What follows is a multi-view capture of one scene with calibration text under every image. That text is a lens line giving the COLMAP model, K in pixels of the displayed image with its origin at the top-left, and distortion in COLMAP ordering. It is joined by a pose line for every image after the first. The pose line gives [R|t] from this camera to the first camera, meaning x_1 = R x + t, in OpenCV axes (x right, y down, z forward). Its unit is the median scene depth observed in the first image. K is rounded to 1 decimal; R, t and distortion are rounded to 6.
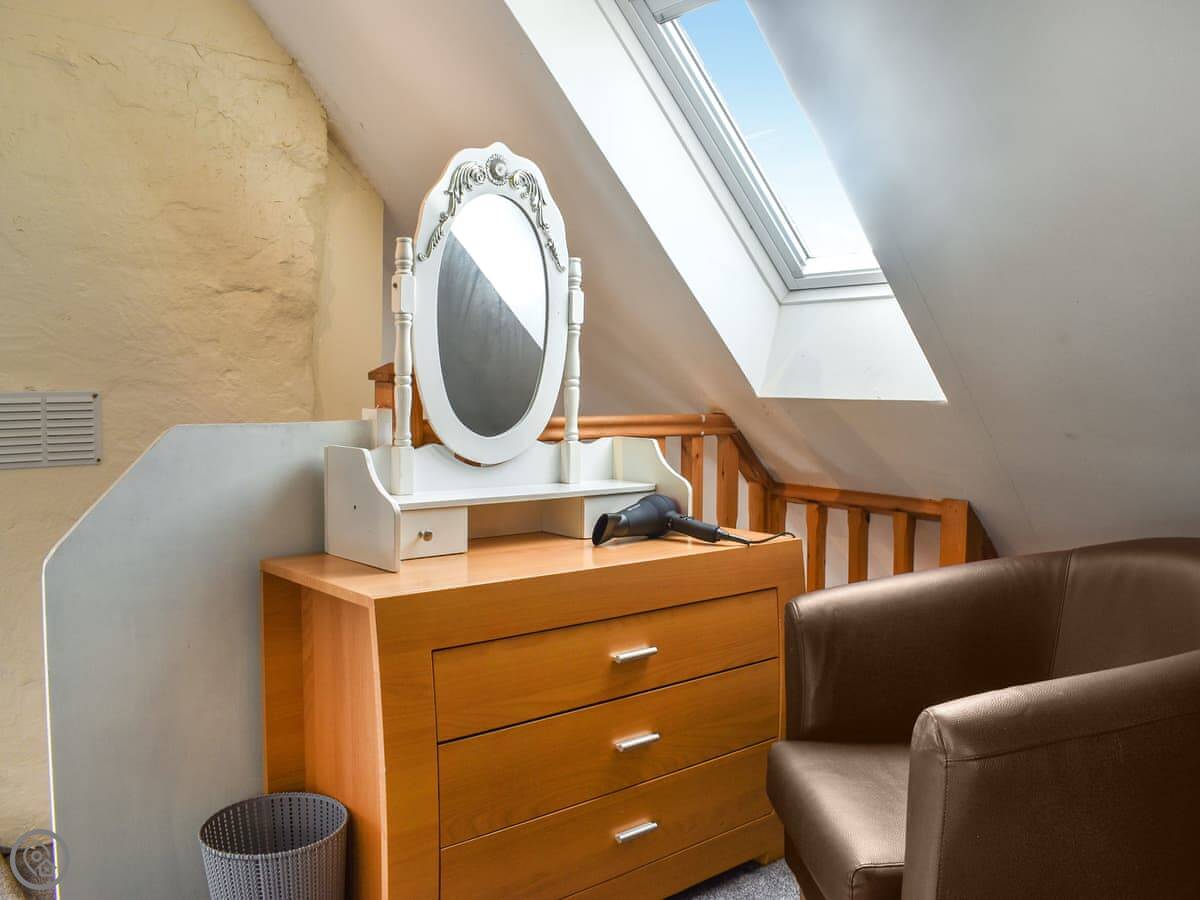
lens RADIAL K [[1035.9, 0, 600.0], [0, 1035.9, 450.0], [0, 0, 1]] dist [-0.089771, -0.006565]
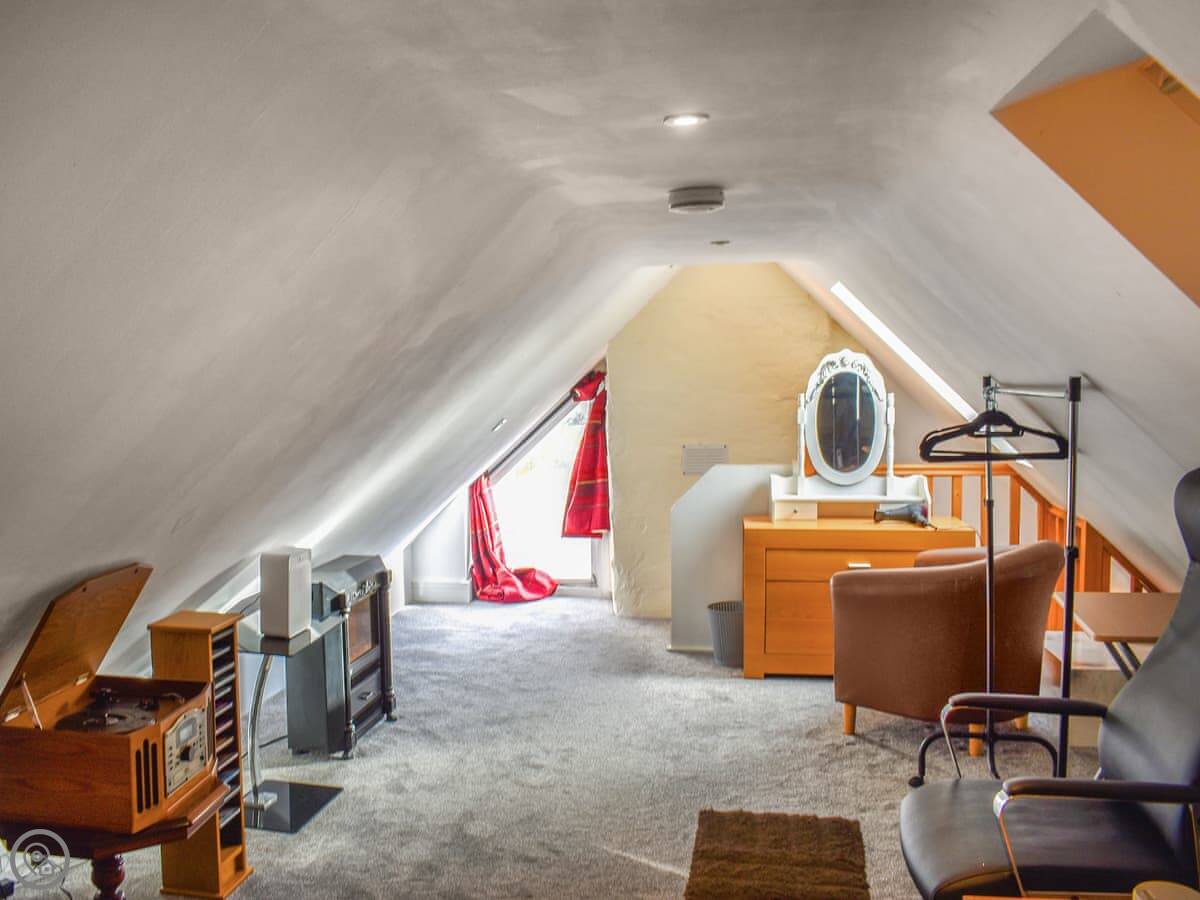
lens RADIAL K [[1035.9, 0, 600.0], [0, 1035.9, 450.0], [0, 0, 1]] dist [-0.089771, -0.006565]
pose [[0.665388, 0.044190, -0.745188, 1.226593], [-0.027188, 0.999019, 0.034966, -0.127922], [0.746002, -0.003006, 0.665937, -0.944428]]
